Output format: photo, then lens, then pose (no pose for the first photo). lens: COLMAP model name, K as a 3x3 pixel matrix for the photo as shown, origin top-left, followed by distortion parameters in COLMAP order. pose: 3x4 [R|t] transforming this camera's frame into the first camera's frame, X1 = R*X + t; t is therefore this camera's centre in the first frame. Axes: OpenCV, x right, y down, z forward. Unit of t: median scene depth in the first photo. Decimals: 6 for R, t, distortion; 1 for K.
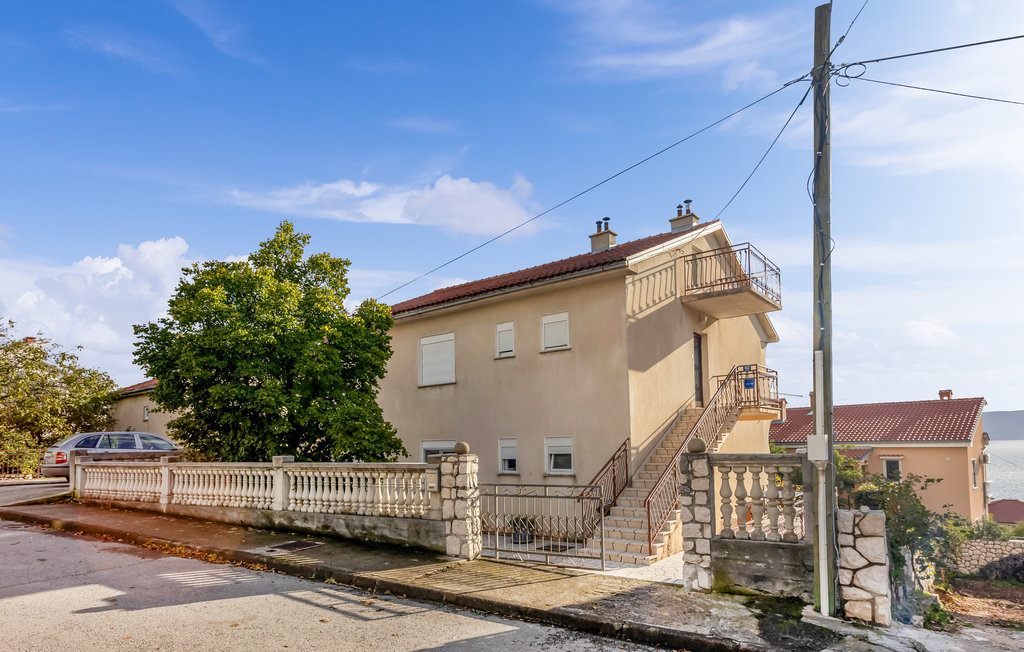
lens RADIAL K [[483.0, 0, 511.3], [0, 483.0, 305.6], [0, 0, 1]] dist [0.000526, 0.000061]
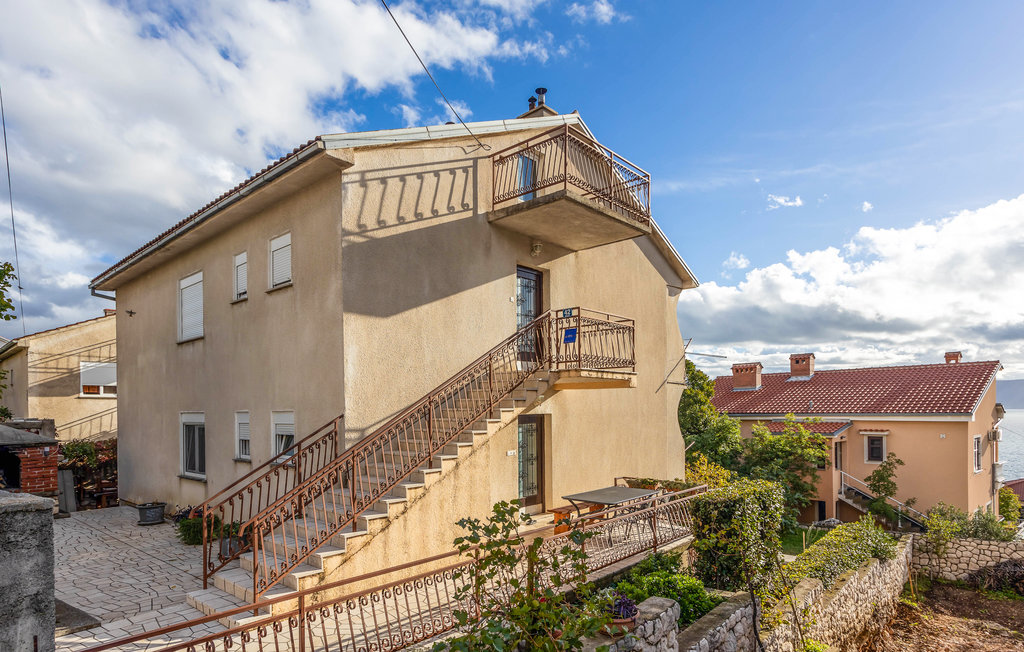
lens RADIAL K [[488.4, 0, 509.3], [0, 488.4, 295.5], [0, 0, 1]] dist [0.001250, 0.000716]
pose [[0.998426, -0.005967, -0.055767, 0.304582], [0.008839, 0.998640, 0.051391, 0.046672], [0.055385, -0.051803, 0.997120, 0.210489]]
